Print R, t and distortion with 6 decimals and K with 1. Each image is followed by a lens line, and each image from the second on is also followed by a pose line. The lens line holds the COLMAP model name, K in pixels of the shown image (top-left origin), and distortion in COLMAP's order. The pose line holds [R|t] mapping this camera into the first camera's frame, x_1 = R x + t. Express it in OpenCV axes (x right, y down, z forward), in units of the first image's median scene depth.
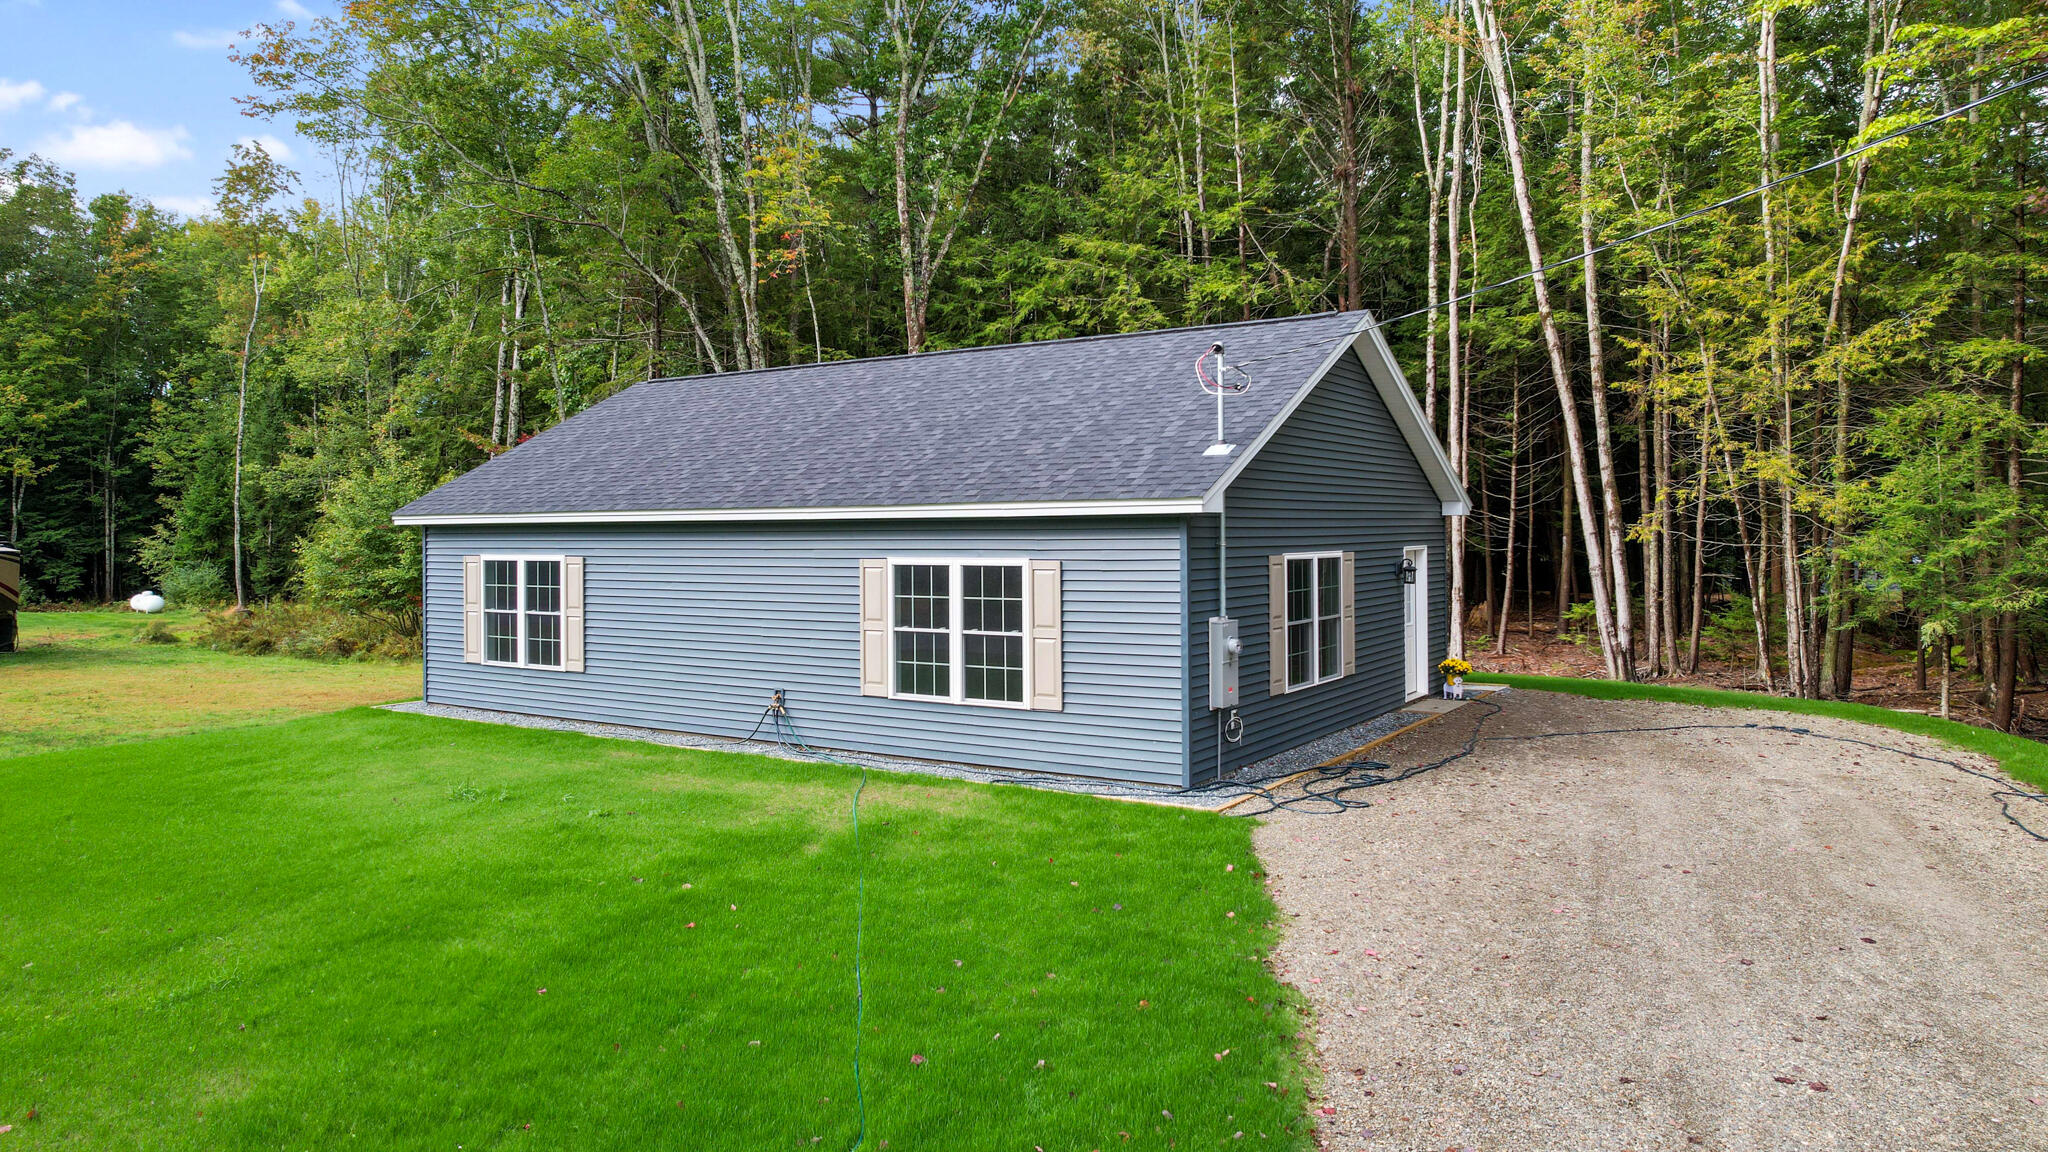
lens RADIAL K [[1309.2, 0, 1024.9], [0, 1309.2, 526.5], [0, 0, 1]] dist [-0.048418, 0.026432]
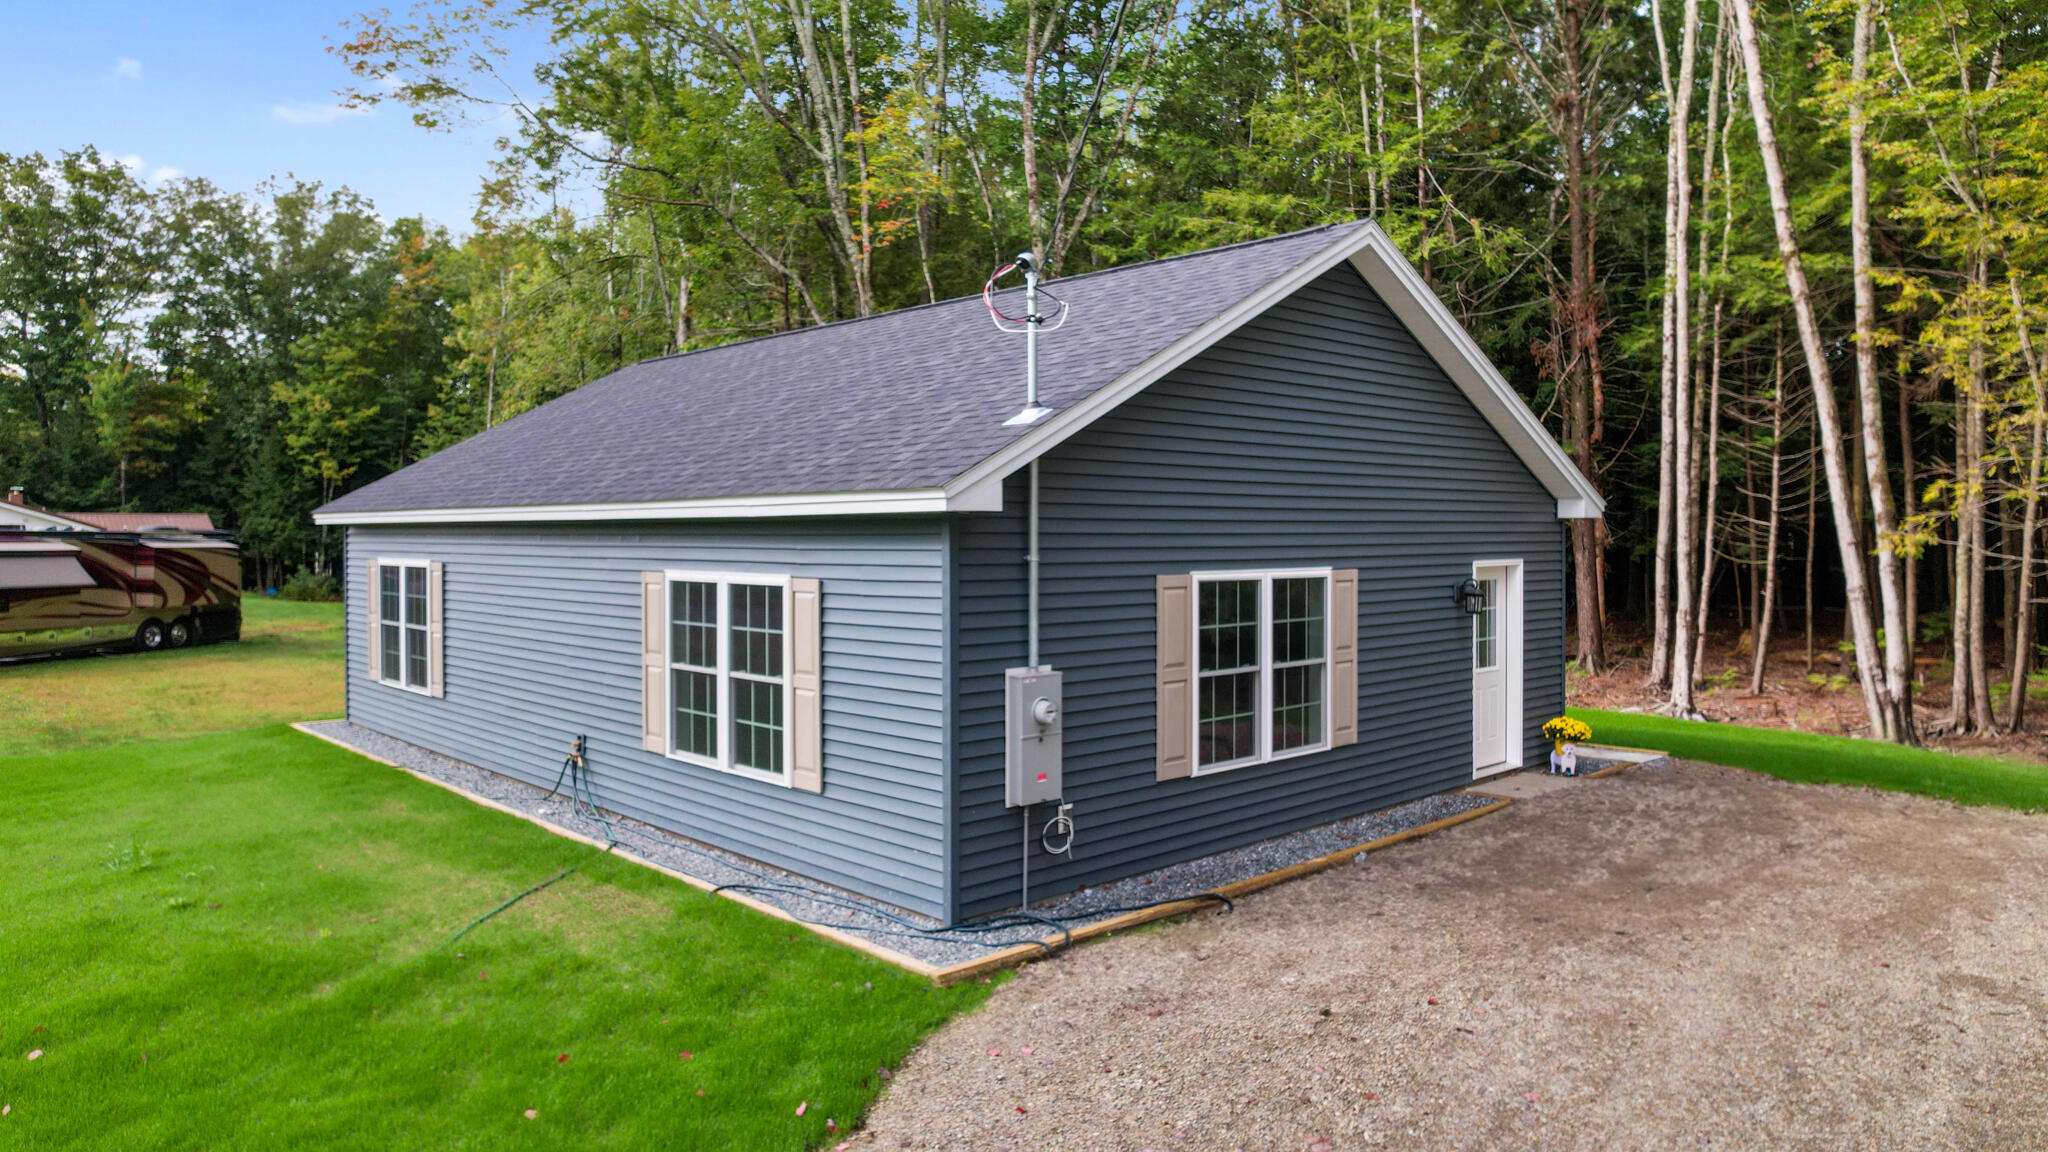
lens RADIAL K [[1309.2, 0, 1024.3], [0, 1309.2, 563.1], [0, 0, 1]] dist [-0.048418, 0.026432]
pose [[0.973794, 0.012068, -0.227111, 0.202375], [-0.005931, 0.999599, 0.027685, -0.001877], [0.227354, -0.025612, 0.973475, 0.237715]]
